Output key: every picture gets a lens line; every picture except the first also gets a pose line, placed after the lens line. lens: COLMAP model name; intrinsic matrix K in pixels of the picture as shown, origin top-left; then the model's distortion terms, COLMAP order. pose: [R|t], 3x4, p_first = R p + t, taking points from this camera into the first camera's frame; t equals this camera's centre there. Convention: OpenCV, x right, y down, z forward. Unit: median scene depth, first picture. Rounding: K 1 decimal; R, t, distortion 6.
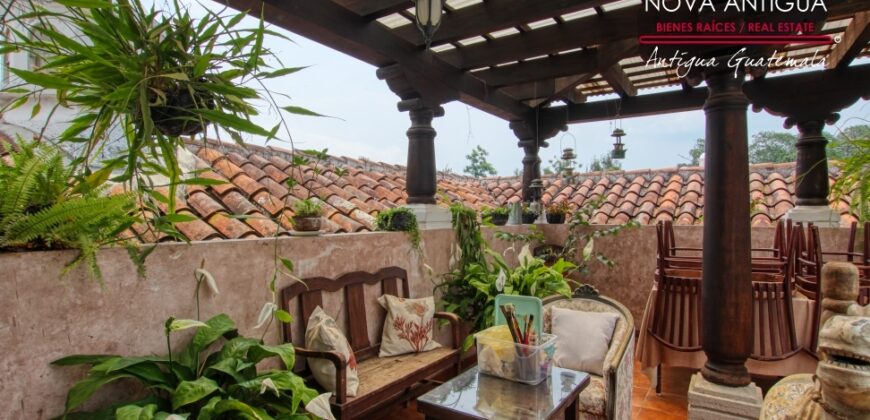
lens RADIAL K [[446.8, 0, 440.3], [0, 446.8, 210.7], [0, 0, 1]] dist [-0.031748, 0.000512]
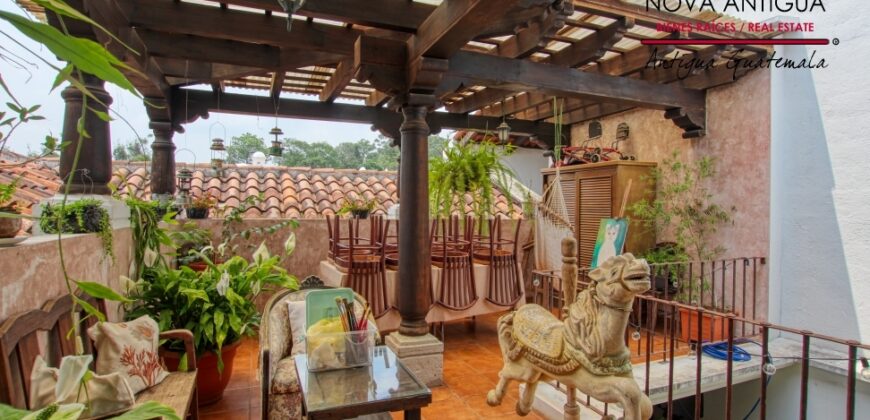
lens RADIAL K [[446.8, 0, 440.3], [0, 446.8, 210.7], [0, 0, 1]] dist [-0.031748, 0.000512]
pose [[0.540362, 0.000949, 0.841432, -0.379459], [-0.013352, 0.999883, 0.007447, -0.002072], [-0.841327, -0.015259, 0.540312, 0.154309]]
